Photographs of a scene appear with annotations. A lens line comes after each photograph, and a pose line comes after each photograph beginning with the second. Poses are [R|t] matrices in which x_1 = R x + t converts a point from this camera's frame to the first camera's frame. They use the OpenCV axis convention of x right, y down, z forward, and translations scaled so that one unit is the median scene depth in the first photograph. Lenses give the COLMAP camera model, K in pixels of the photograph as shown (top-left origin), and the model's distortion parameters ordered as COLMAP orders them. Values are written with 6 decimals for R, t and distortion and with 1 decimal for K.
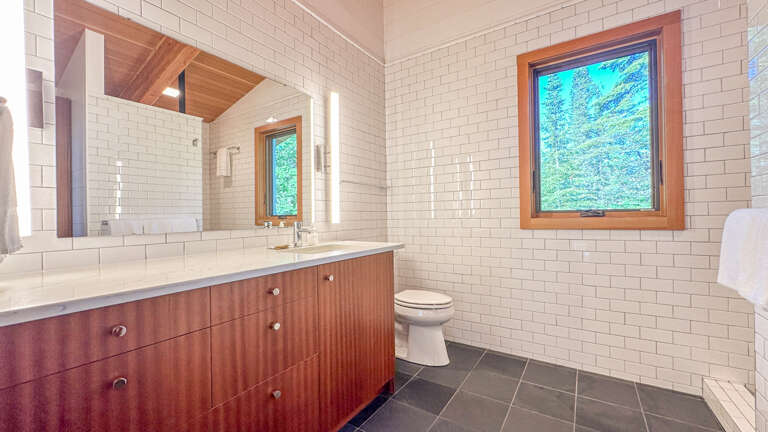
lens RADIAL K [[308.1, 0, 382.5], [0, 308.1, 215.7], [0, 0, 1]] dist [-0.000210, -0.000081]
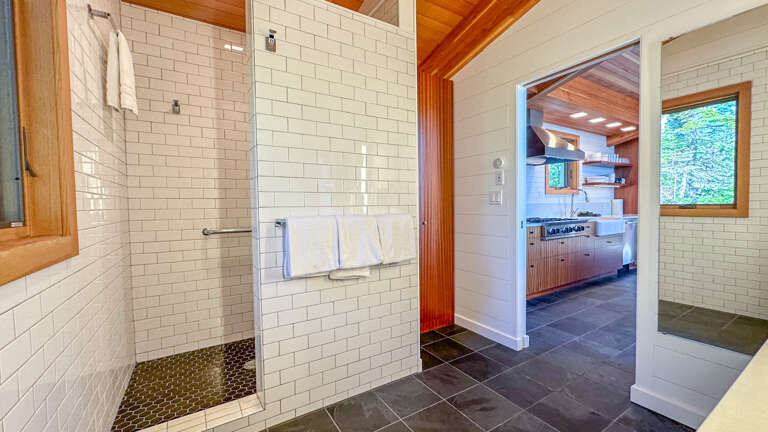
lens RADIAL K [[308.1, 0, 382.5], [0, 308.1, 215.7], [0, 0, 1]] dist [-0.000210, -0.000081]
pose [[0.727052, 0.028121, -0.686006, 0.686411], [0.008301, 0.998728, 0.049738, -0.060710], [0.686532, -0.041856, 0.725894, -1.502356]]
